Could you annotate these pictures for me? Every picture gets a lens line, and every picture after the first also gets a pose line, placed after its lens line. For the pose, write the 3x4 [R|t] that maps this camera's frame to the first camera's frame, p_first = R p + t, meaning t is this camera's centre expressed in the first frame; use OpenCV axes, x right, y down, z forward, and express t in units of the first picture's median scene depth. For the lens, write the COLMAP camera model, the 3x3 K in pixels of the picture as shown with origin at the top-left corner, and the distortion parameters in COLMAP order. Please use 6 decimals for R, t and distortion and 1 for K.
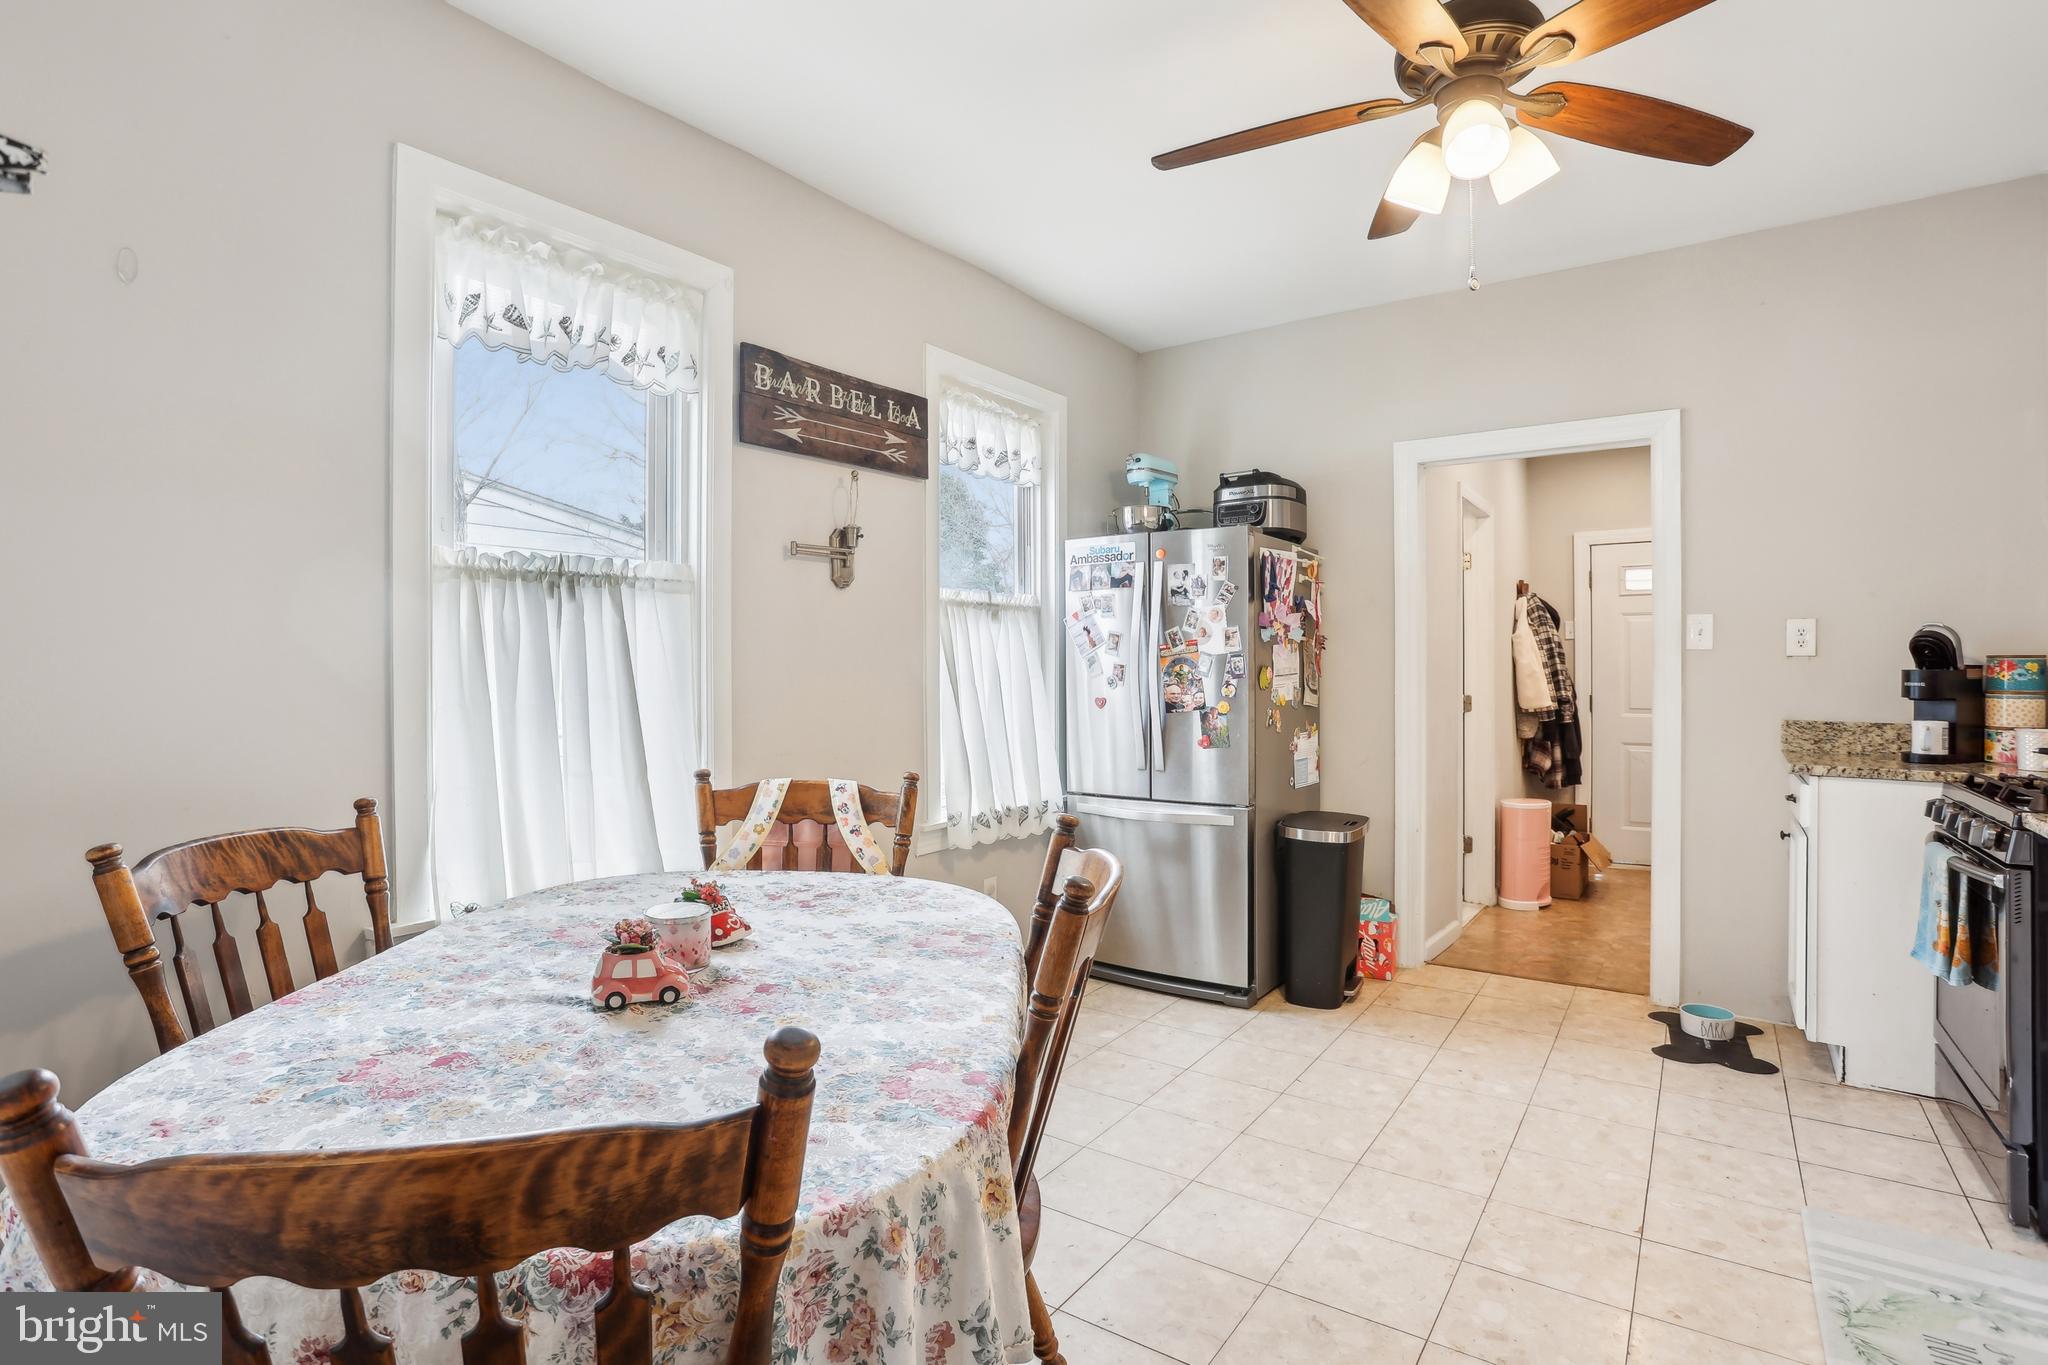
lens RADIAL K [[1027.3, 0, 972.6], [0, 1027.3, 646.0], [0, 0, 1]] dist [-0.063537, 0.027796]
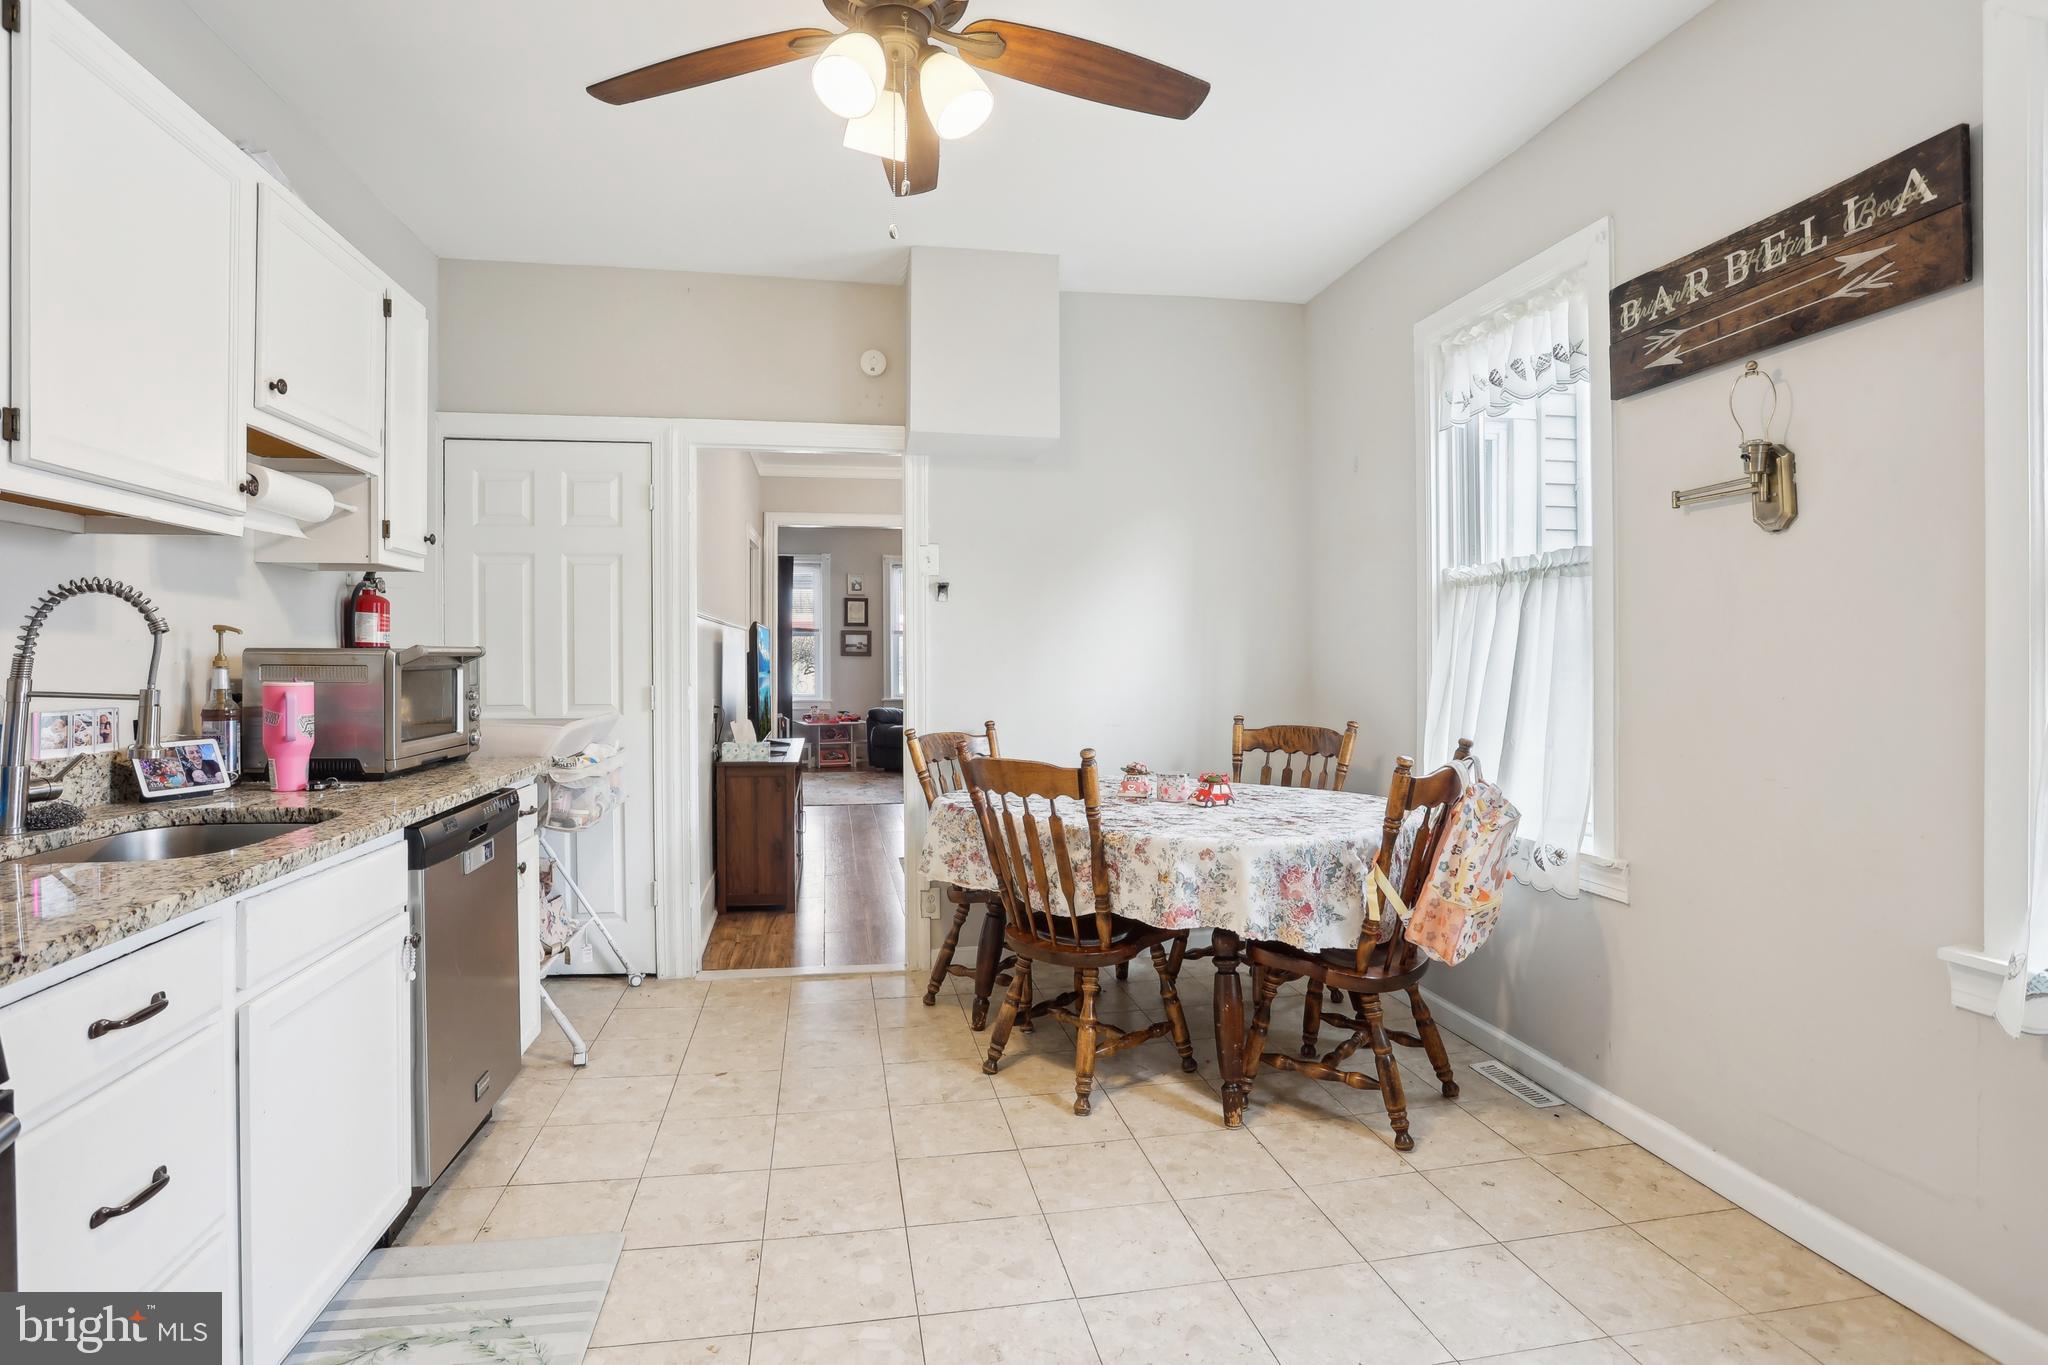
lens RADIAL K [[1027.3, 0, 1015.2], [0, 1027.3, 668.8], [0, 0, 1]] dist [-0.063537, 0.027796]
pose [[-0.687388, 0.008270, -0.726244, 0.726140], [0.009285, 0.999954, 0.002599, 0.027135], [0.726231, -0.004957, -0.687432, 1.135412]]
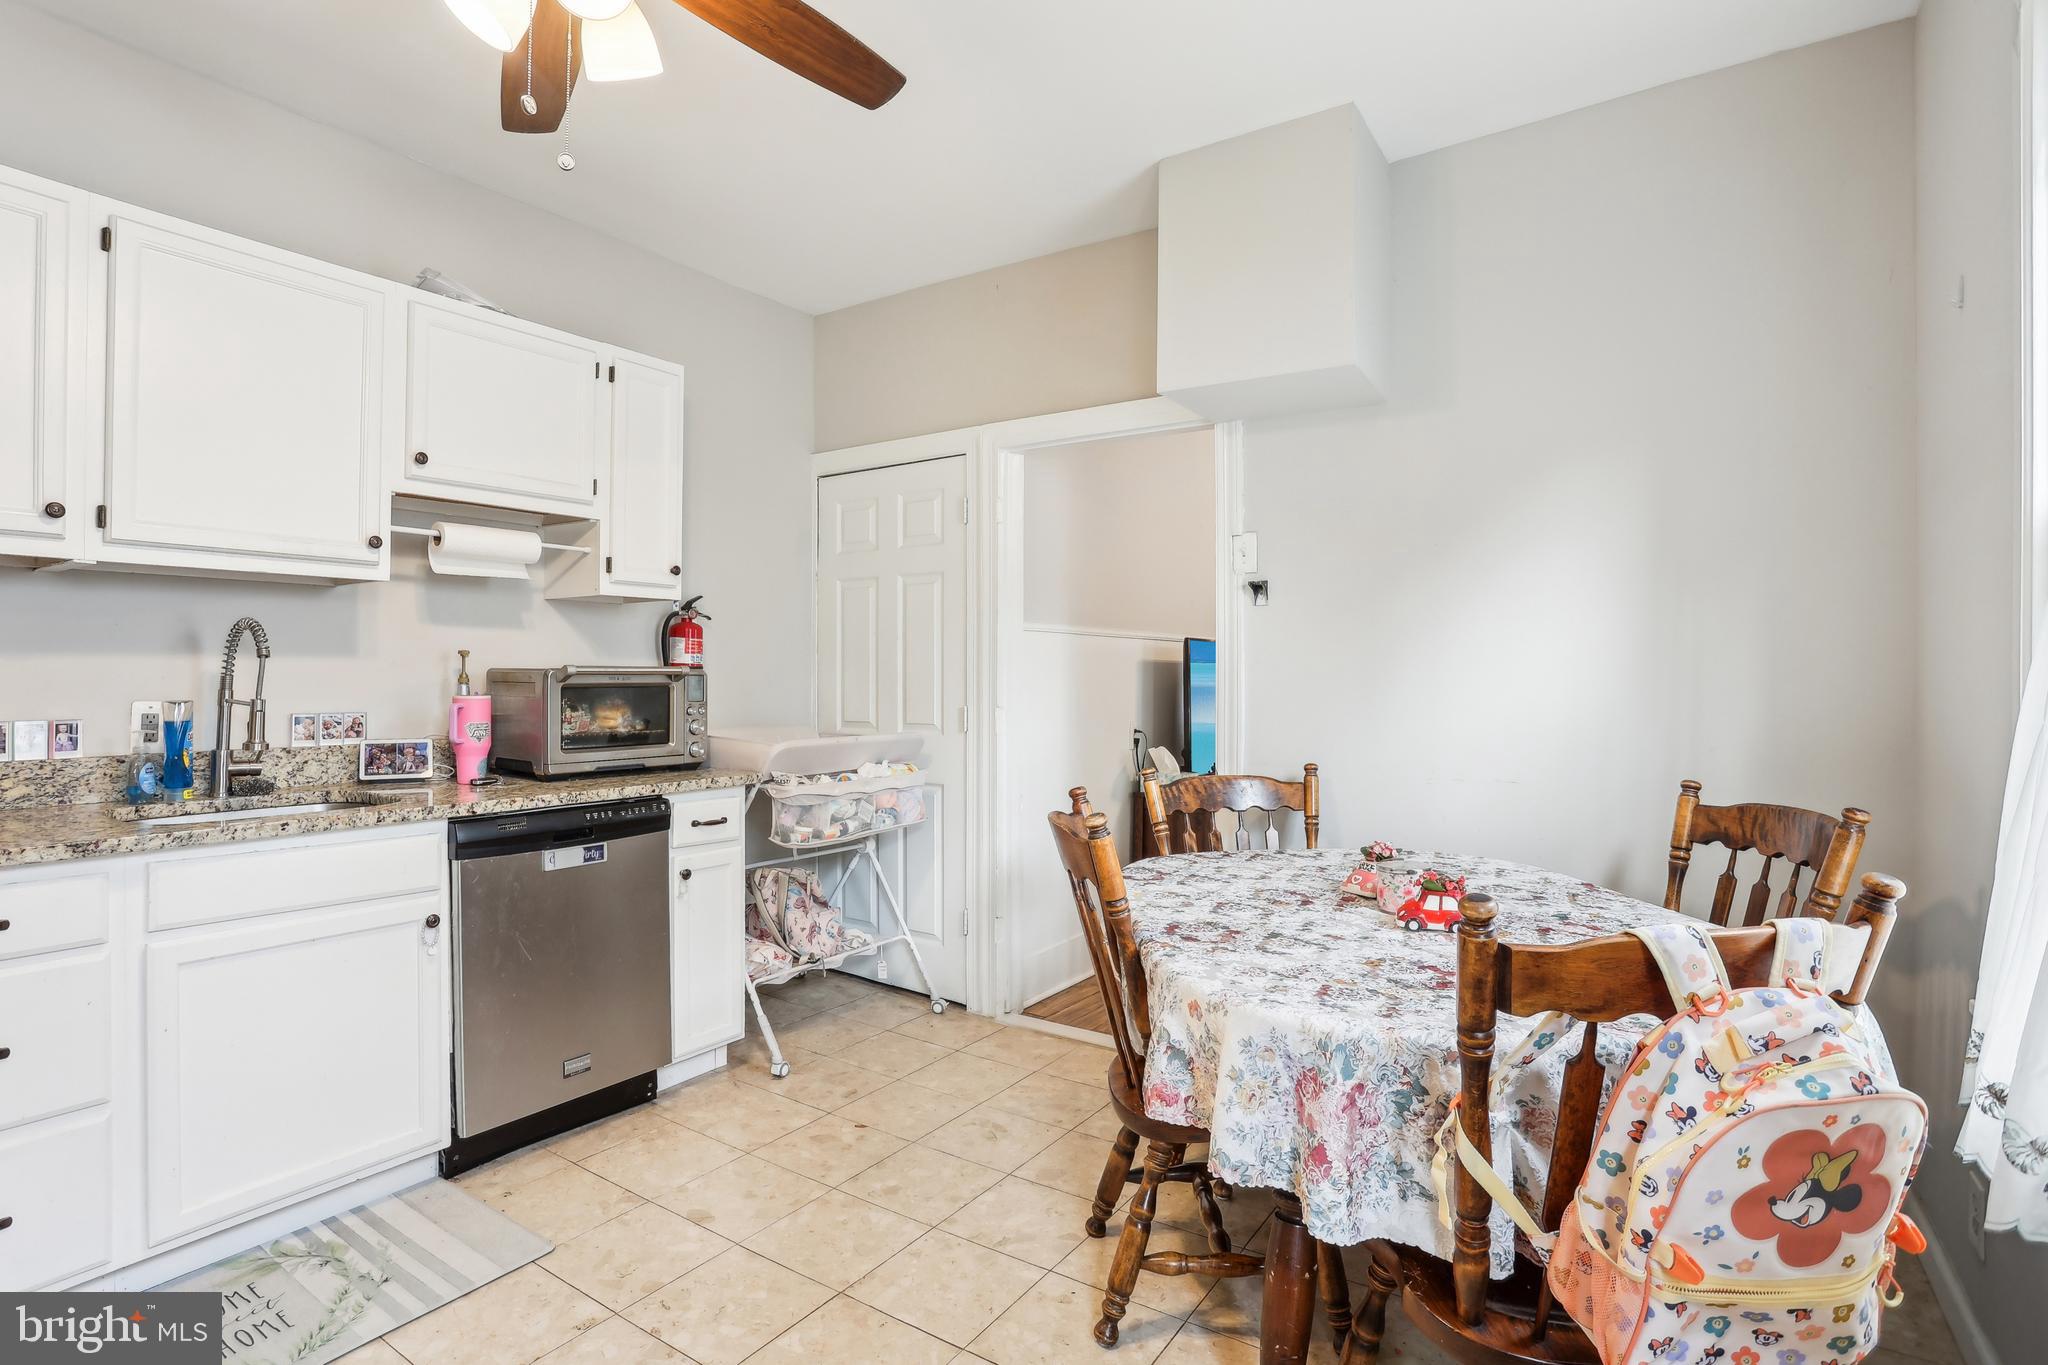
lens RADIAL K [[1027.3, 0, 995.6], [0, 1027.3, 683.0], [0, 0, 1]] dist [-0.063537, 0.027796]
pose [[-0.999753, -0.001948, -0.022122, 0.139035], [-0.001824, 0.999982, -0.005647, 0.026431], [0.022133, -0.005605, -0.999739, 1.167451]]
